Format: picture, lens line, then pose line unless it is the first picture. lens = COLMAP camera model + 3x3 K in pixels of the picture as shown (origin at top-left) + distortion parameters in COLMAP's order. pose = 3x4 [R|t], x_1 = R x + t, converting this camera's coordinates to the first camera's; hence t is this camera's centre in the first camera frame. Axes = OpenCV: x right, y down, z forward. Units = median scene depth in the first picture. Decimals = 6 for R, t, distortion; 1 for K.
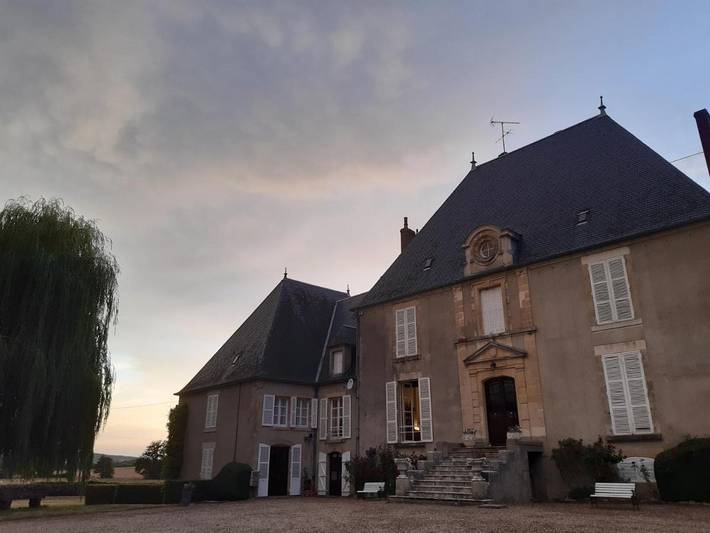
lens RADIAL K [[538.0, 0, 355.0], [0, 538.0, 266.5], [0, 0, 1]] dist [0.092365, -0.003571]
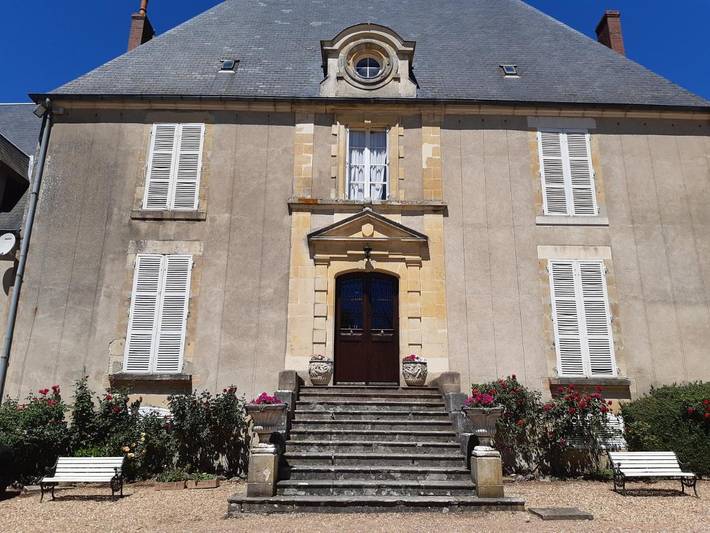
lens RADIAL K [[538.0, 0, 355.0], [0, 538.0, 266.5], [0, 0, 1]] dist [0.092365, -0.003571]
pose [[0.717101, 0.208922, 0.664919, -0.130959], [-0.262170, 0.964806, -0.020404, 0.220092], [-0.645781, -0.159690, 0.746637, 0.601404]]
